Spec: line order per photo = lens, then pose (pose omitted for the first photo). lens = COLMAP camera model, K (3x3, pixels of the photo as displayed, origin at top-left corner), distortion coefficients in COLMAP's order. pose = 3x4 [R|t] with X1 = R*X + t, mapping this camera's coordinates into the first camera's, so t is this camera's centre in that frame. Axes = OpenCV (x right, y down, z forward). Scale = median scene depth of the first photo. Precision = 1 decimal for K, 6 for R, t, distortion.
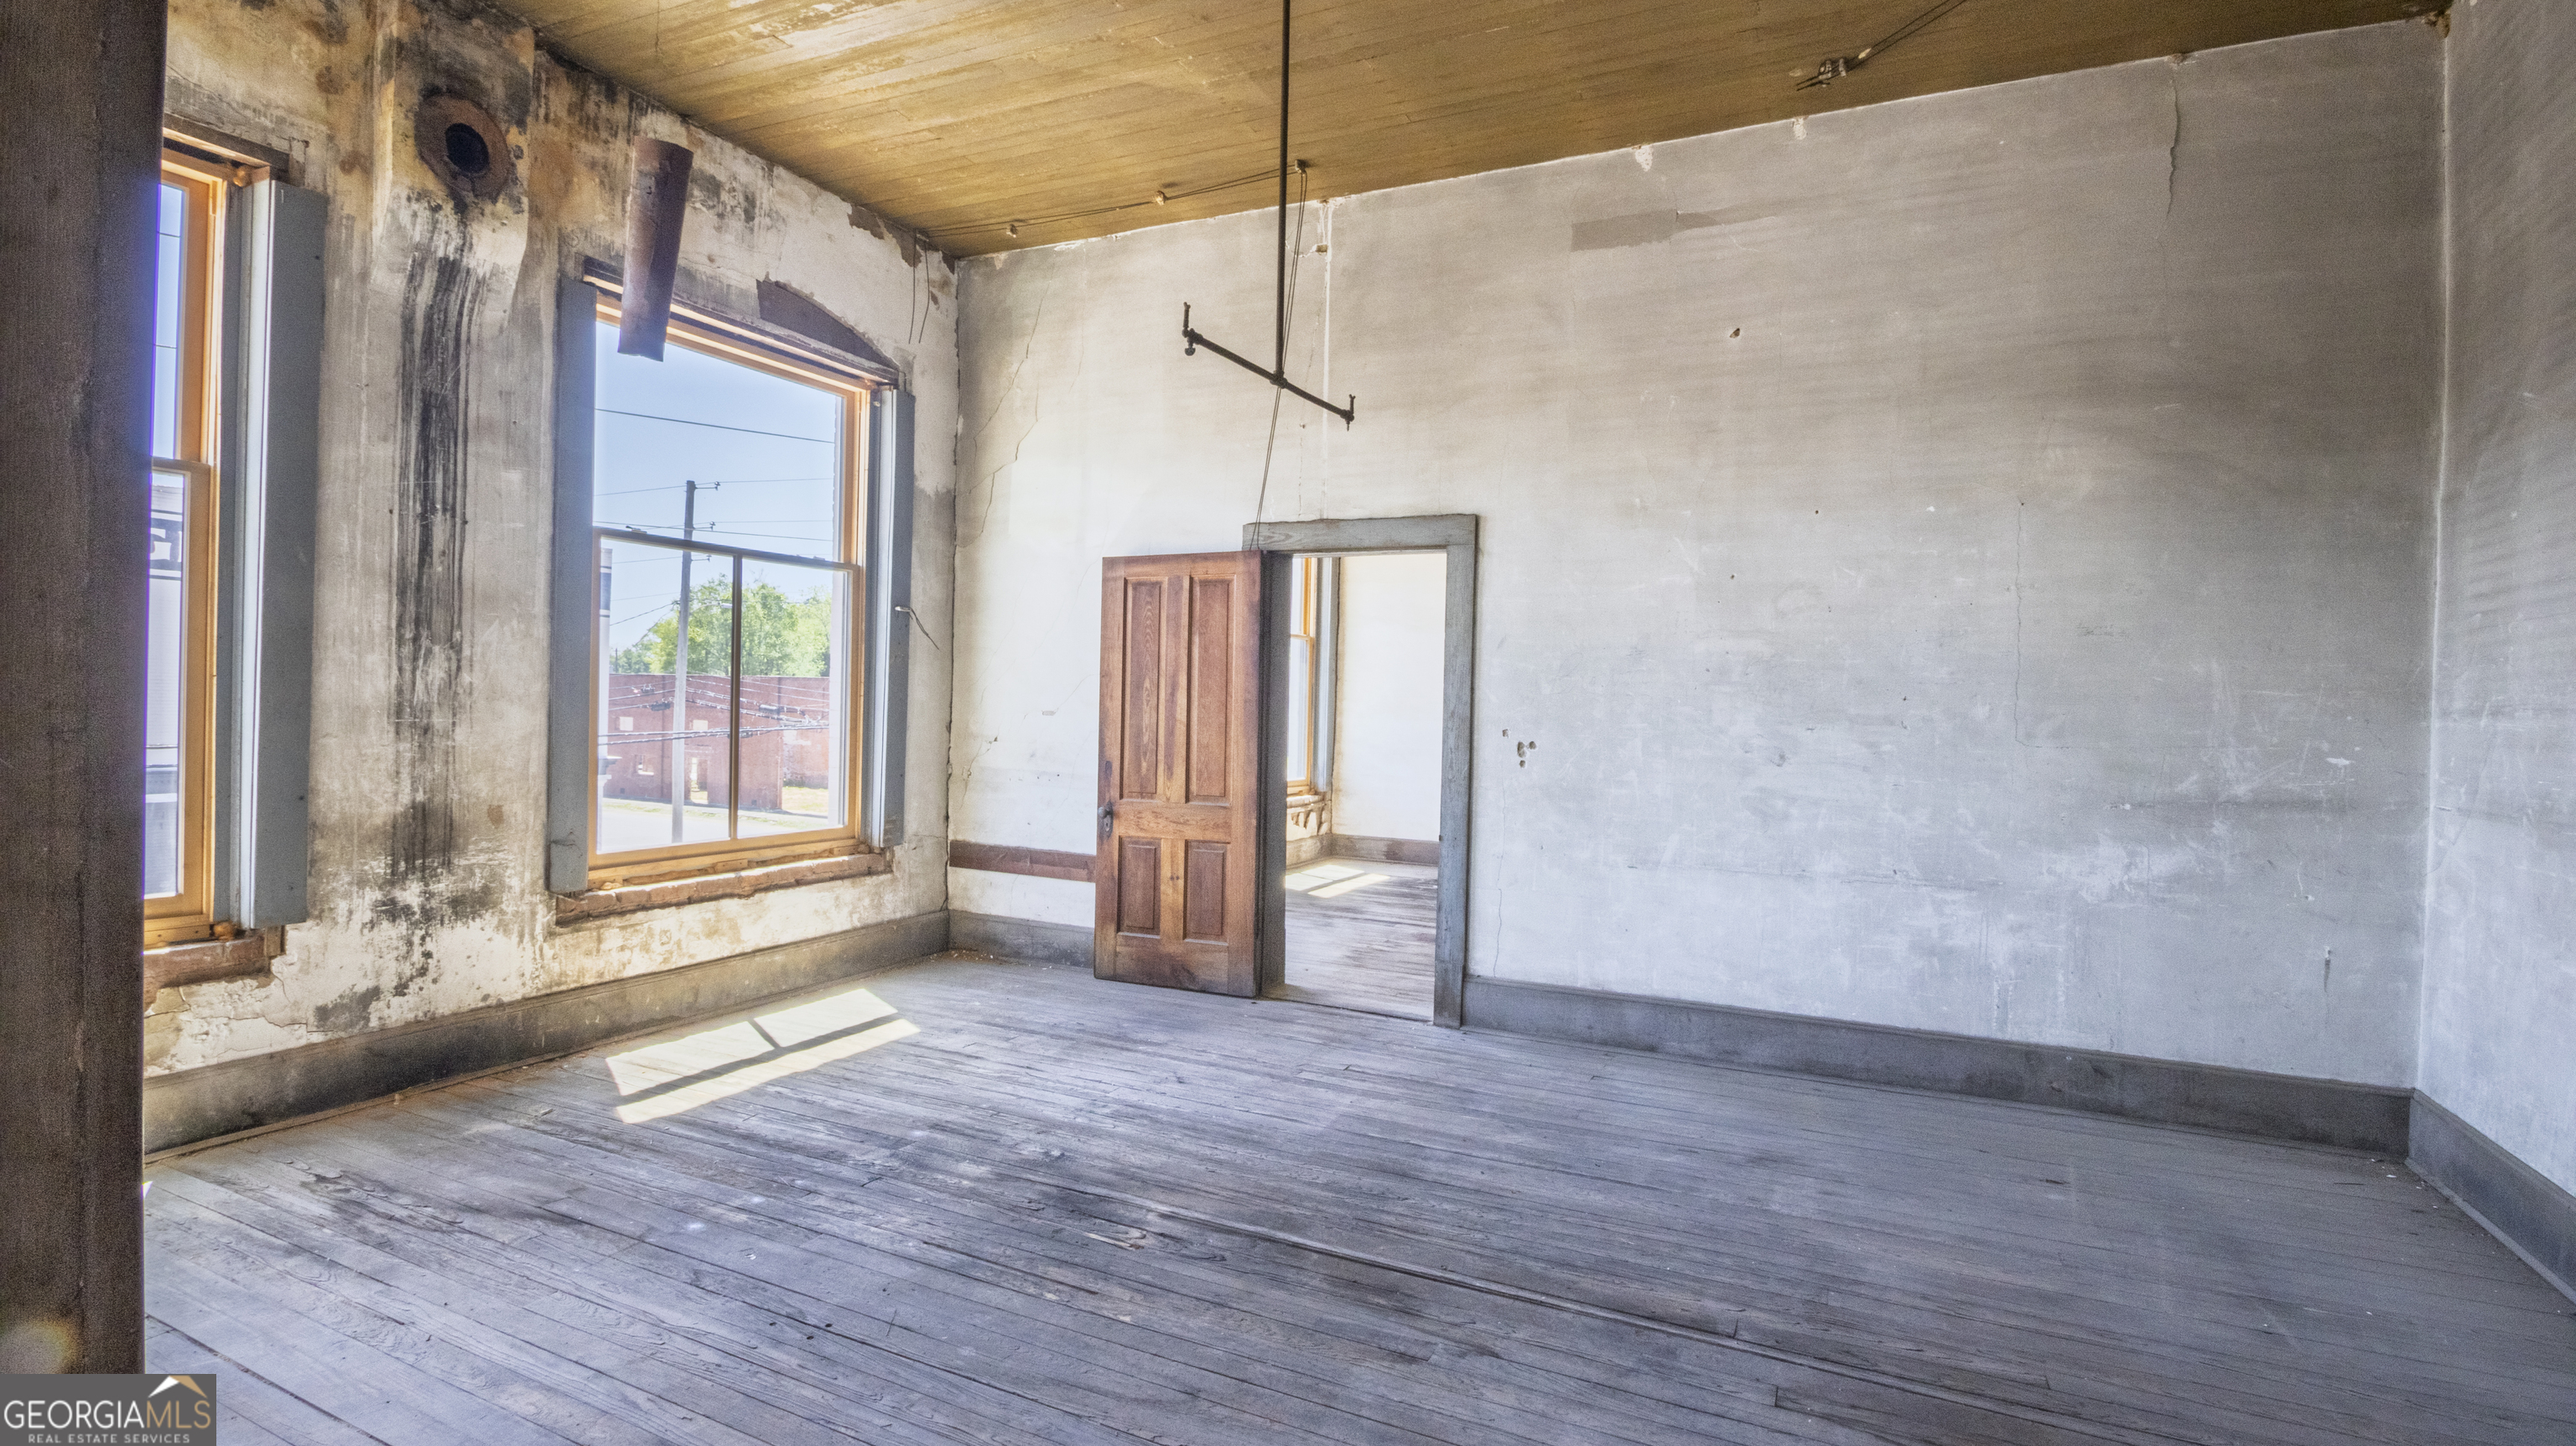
lens RADIAL K [[1202.4, 0, 1300.7], [0, 1202.4, 716.5], [0, 0, 1]] dist [0.006348, -0.012423]
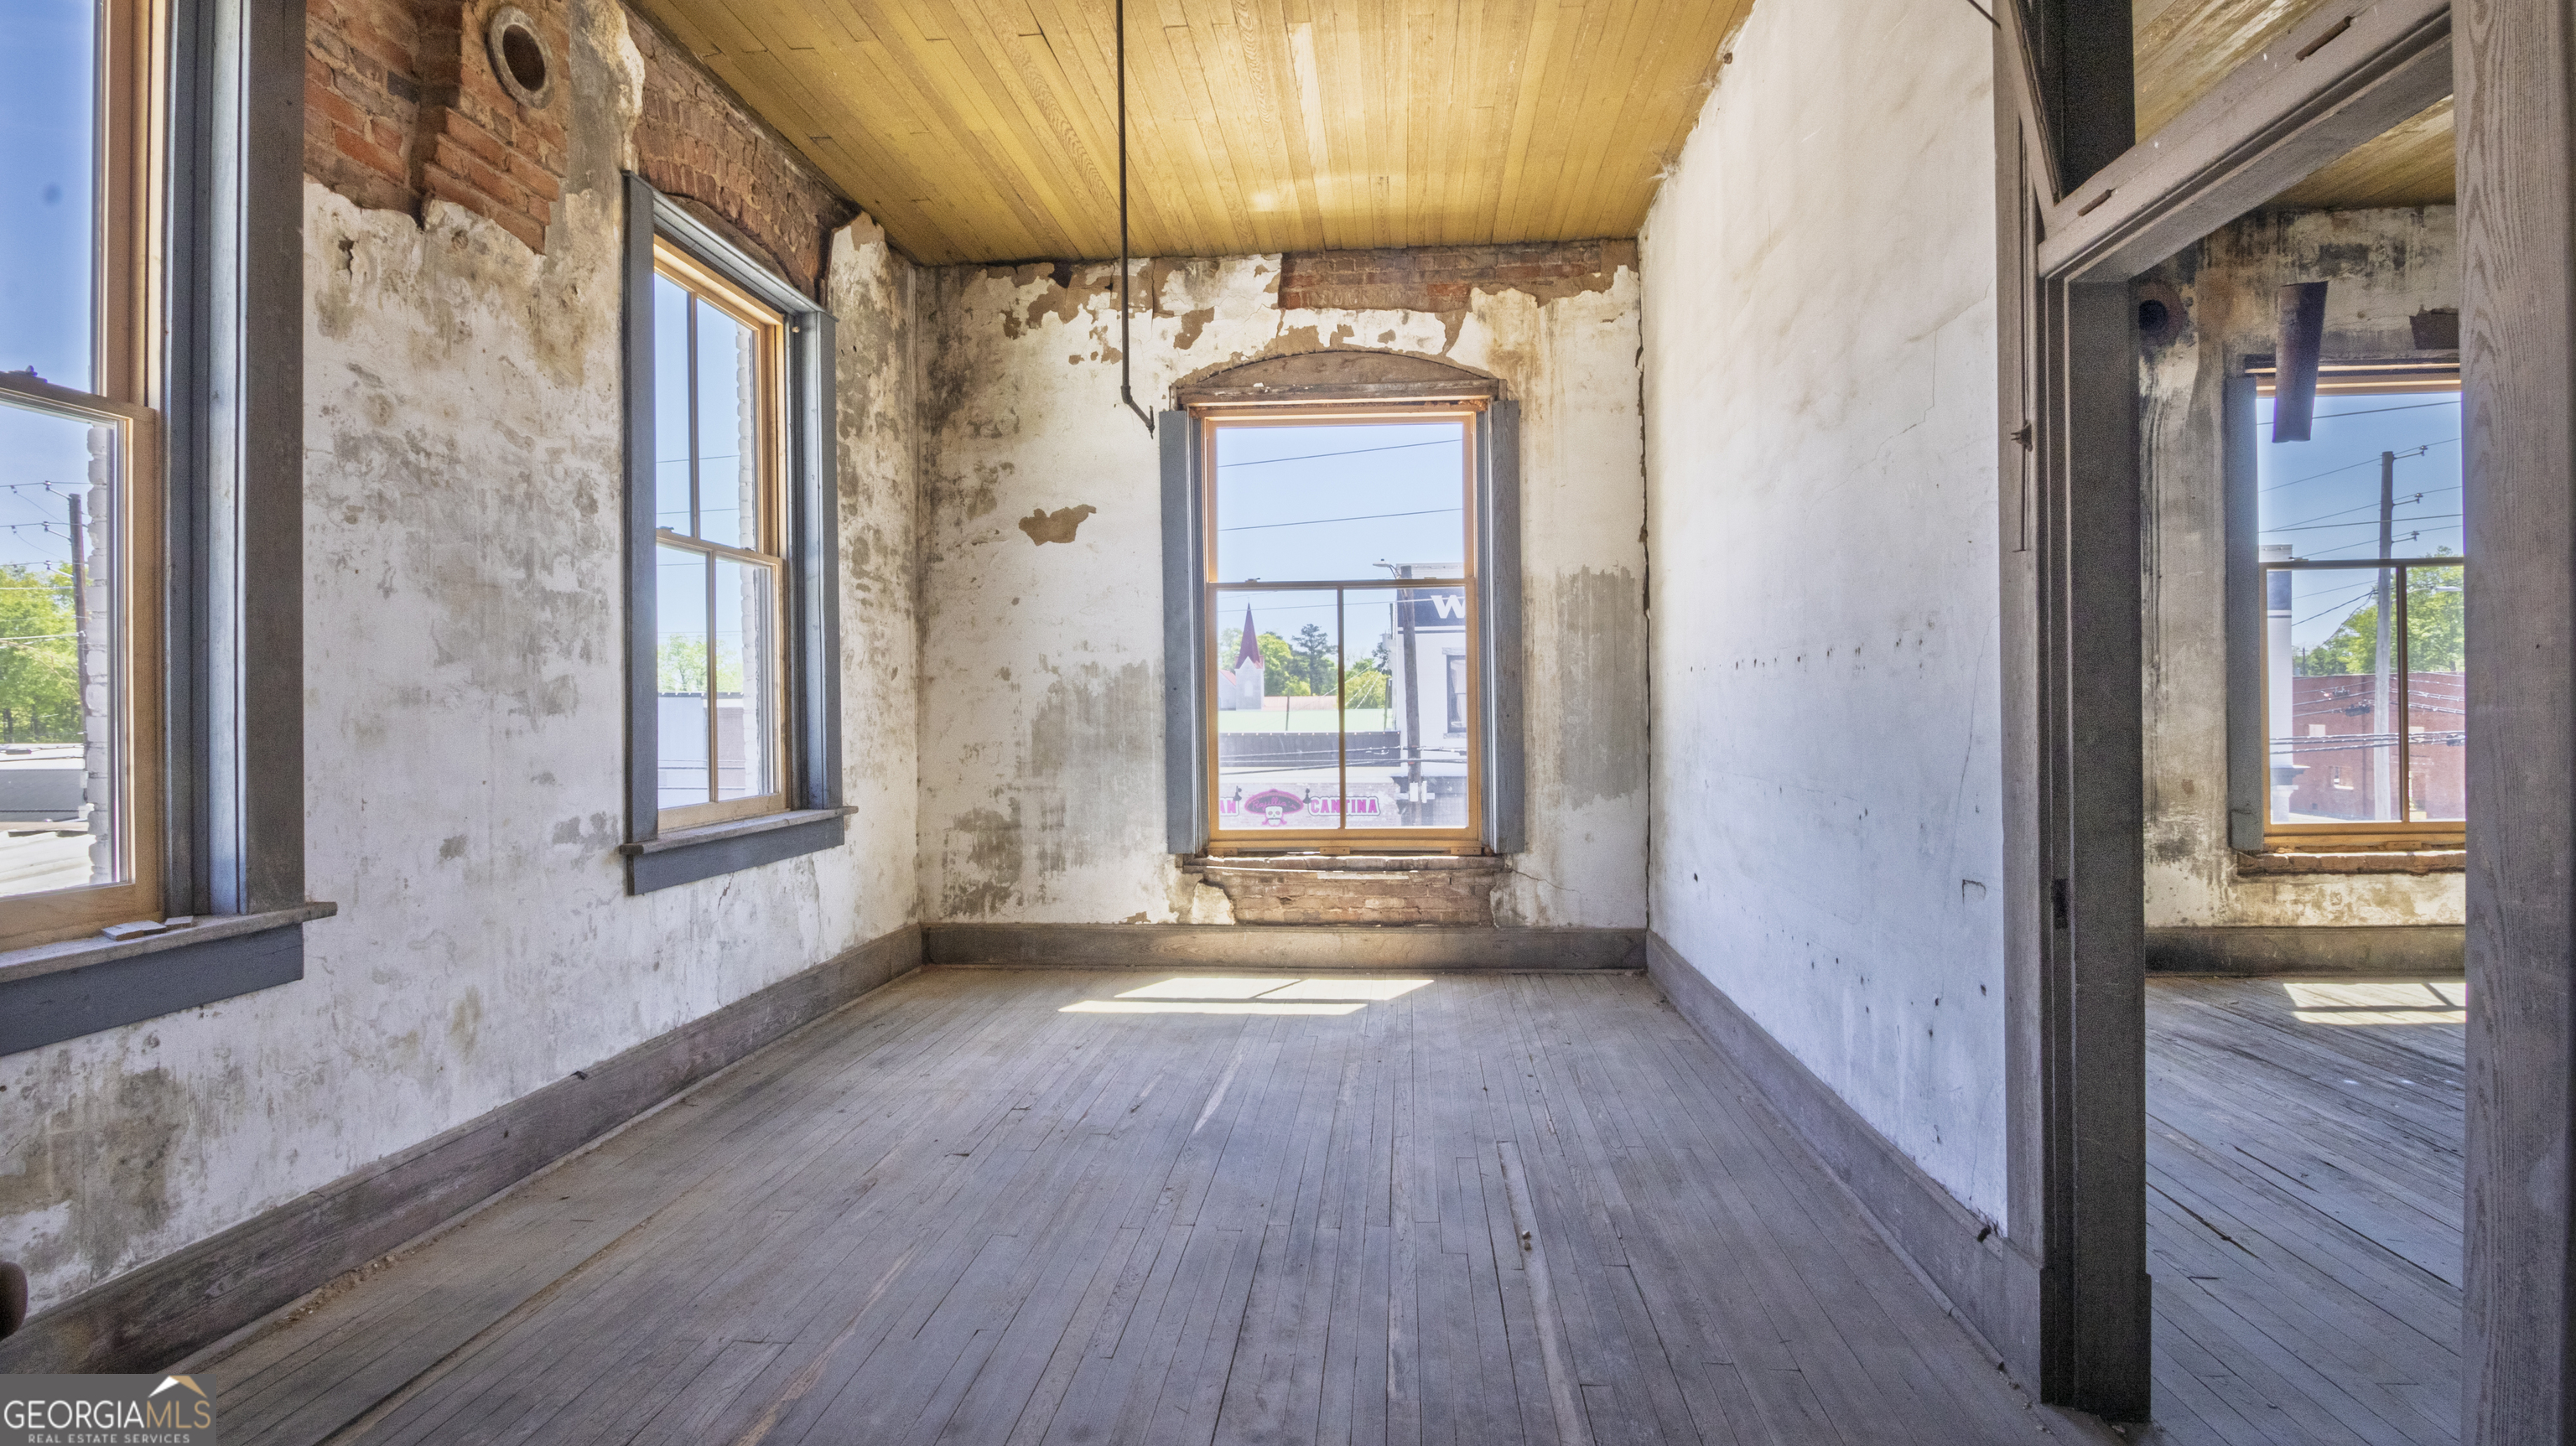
lens RADIAL K [[1202.4, 0, 1319.0], [0, 1202.4, 717.8], [0, 0, 1]] dist [0.006348, -0.012423]
pose [[0.357696, -0.023838, -0.933534, 0.237395], [0.016488, 0.999680, -0.019209, 0.012228], [0.933693, -0.008521, 0.357974, -0.382487]]
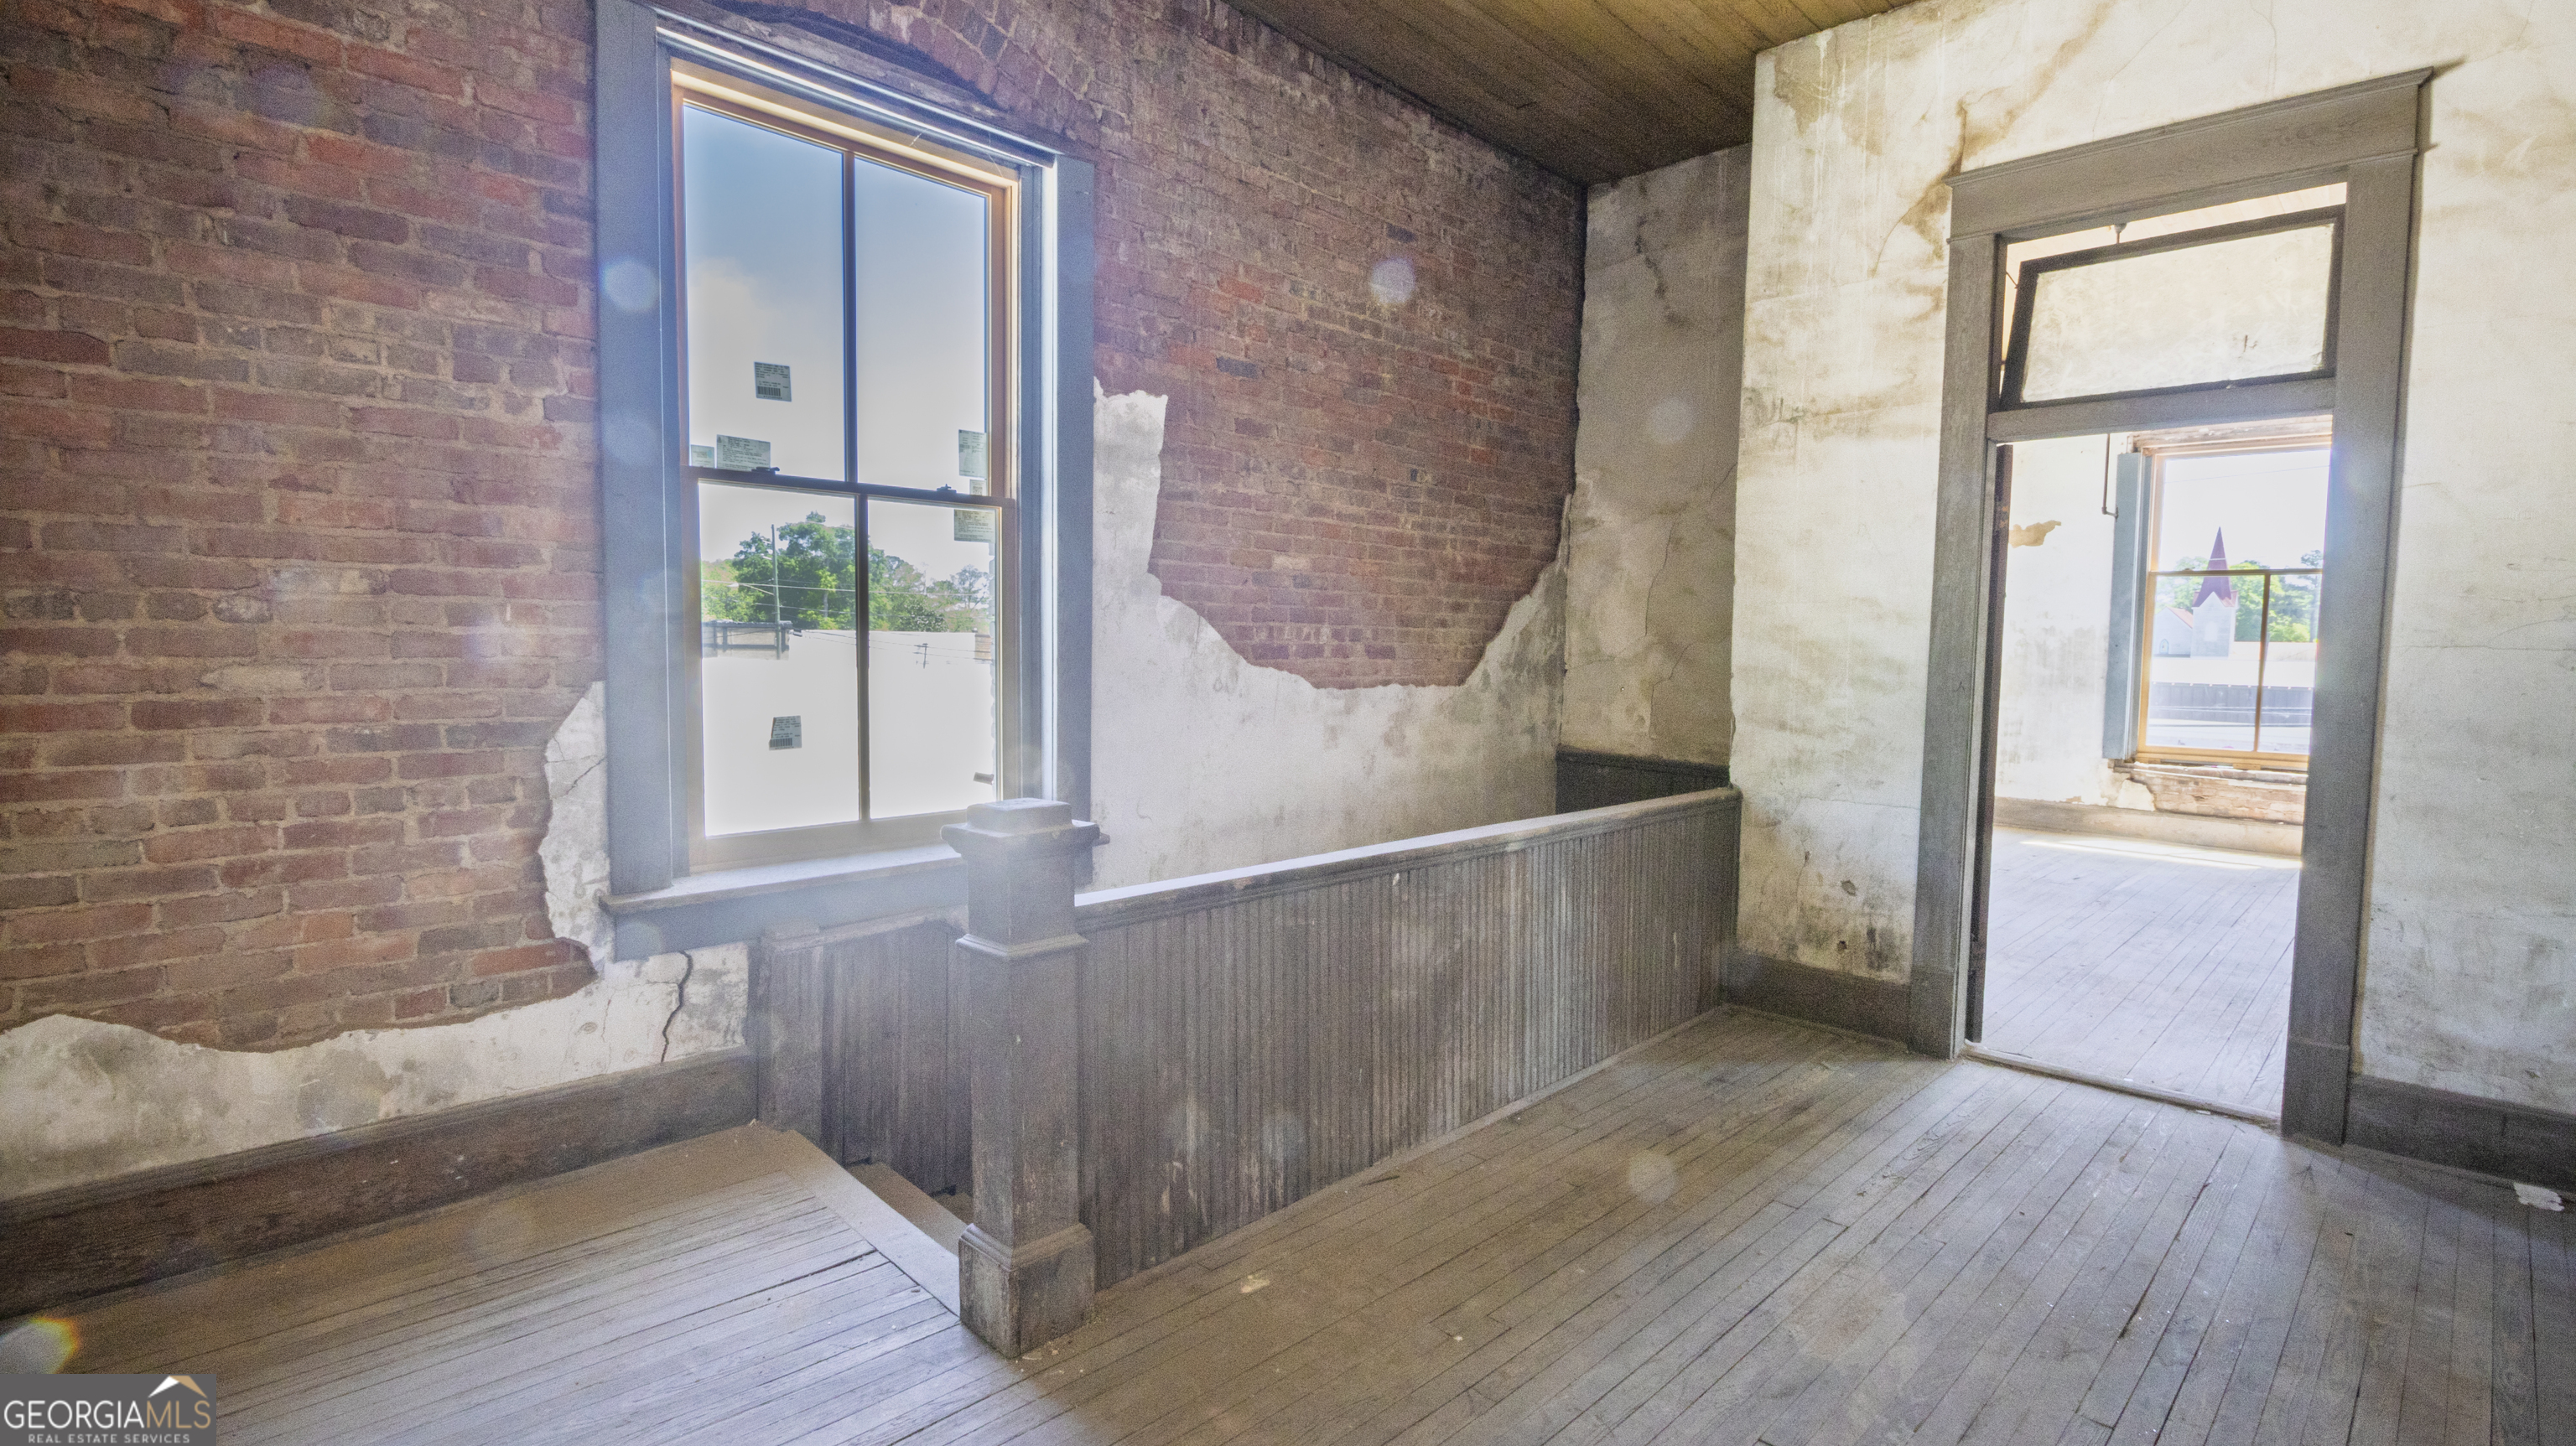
lens RADIAL K [[1202.4, 0, 1287.1], [0, 1202.4, 728.4], [0, 0, 1]] dist [0.006348, -0.012423]
pose [[-0.339551, 0.034523, -0.939954, 3.500873], [-0.026119, 0.998595, 0.046112, 0.073448], [0.940225, 0.040208, -0.338173, -1.272965]]
